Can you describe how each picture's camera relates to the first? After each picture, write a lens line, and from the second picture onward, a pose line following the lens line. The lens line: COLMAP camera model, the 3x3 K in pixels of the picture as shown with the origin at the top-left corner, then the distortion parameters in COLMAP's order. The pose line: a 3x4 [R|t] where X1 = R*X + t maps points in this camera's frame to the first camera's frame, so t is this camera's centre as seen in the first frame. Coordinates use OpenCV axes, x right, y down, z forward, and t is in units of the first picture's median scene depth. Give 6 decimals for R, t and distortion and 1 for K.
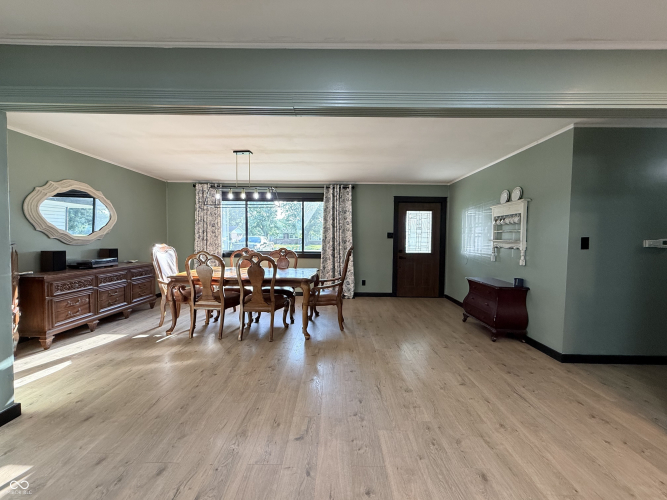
lens RADIAL K [[267.1, 0, 331.4], [0, 267.1, 248.9], [0, 0, 1]] dist [0.003456, 0.000265]
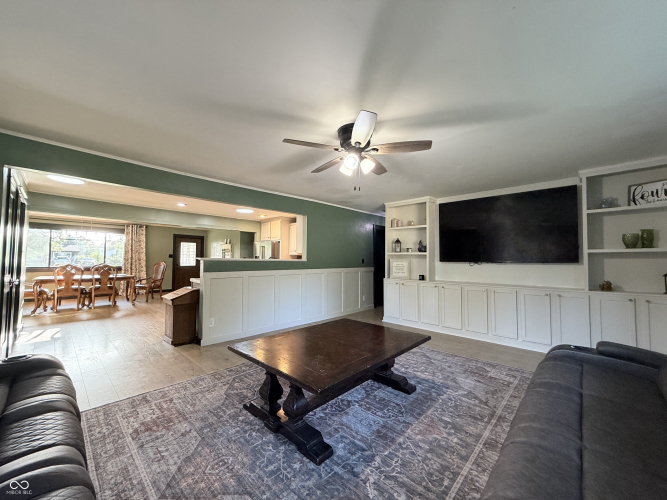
lens RADIAL K [[267.1, 0, 329.1], [0, 267.1, 251.4], [0, 0, 1]] dist [0.003456, 0.000265]
pose [[0.672371, 0.020017, 0.739944, -0.383363], [0.031610, 0.997946, -0.055720, 0.050067], [-0.739539, 0.060854, 0.670357, -0.947668]]
